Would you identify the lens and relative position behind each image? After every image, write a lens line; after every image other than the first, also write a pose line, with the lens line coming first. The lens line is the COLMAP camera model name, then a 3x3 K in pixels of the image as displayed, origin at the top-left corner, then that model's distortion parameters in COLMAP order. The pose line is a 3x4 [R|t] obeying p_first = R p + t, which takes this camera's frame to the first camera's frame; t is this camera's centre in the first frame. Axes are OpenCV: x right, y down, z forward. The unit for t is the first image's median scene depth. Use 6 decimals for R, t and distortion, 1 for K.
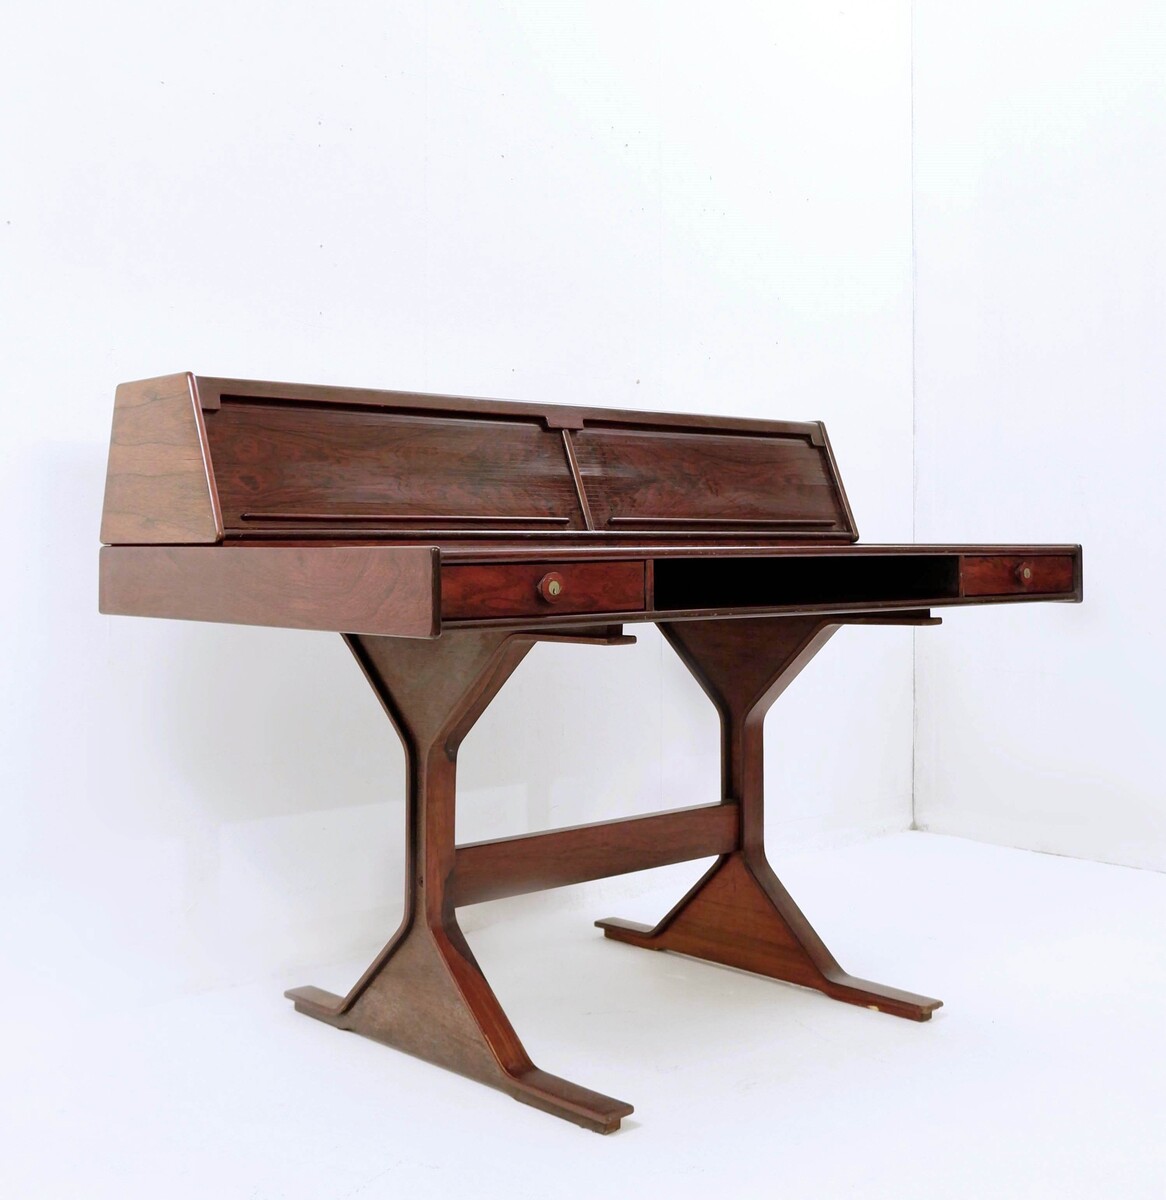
lens RADIAL K [[1554.7, 0, 582.5], [0, 1554.7, 551.8], [0, 0, 1]] dist [-0.022485, 0.017424]
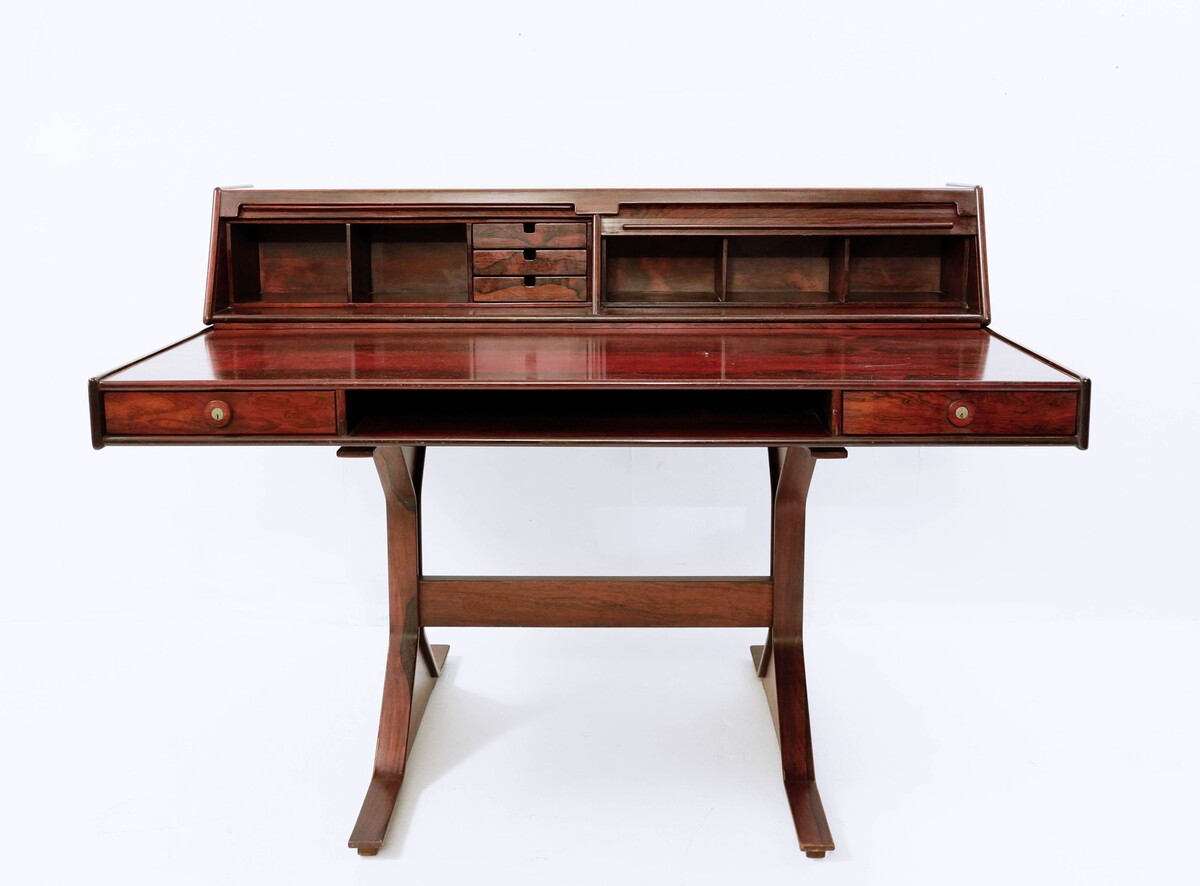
lens RADIAL K [[1246.2, 0, 601.1], [0, 1246.2, 384.0], [0, 0, 1]] dist [0.008663, 0.004537]
pose [[0.731451, 0.127149, -0.669934, 0.619454], [-0.003236, 0.983098, 0.183051, -0.129616], [0.681886, -0.131725, 0.719500, 0.402627]]
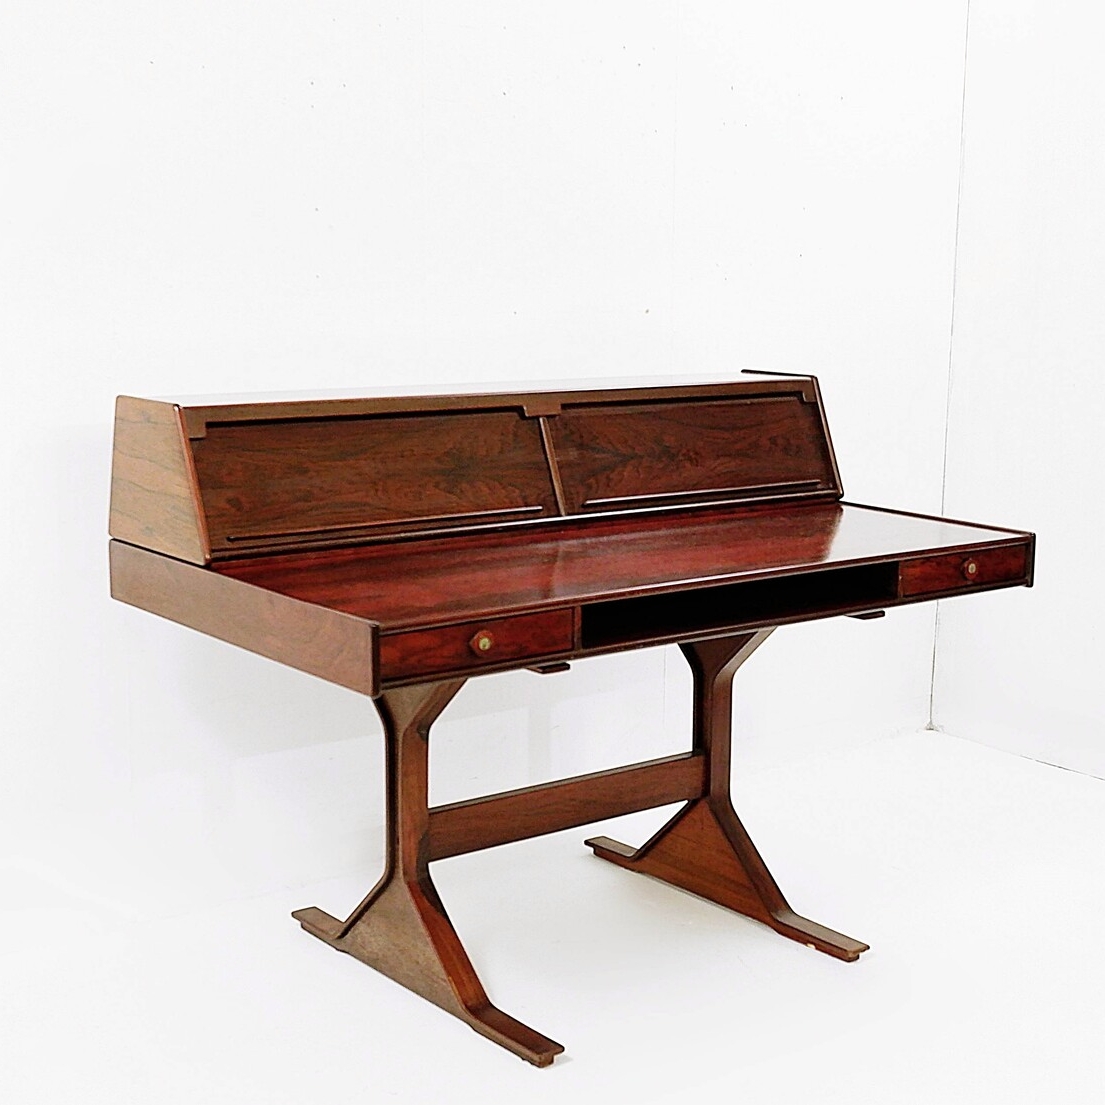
lens RADIAL K [[1753.3, 0, 608.1], [0, 1753.3, 673.9], [0, 0, 1]] dist [0.008322, -0.013469]
pose [[0.997974, 0.029410, -0.056418, 0.112831], [-0.015802, 0.973537, 0.227984, -0.193530], [0.061630, -0.226631, 0.972029, -0.204383]]
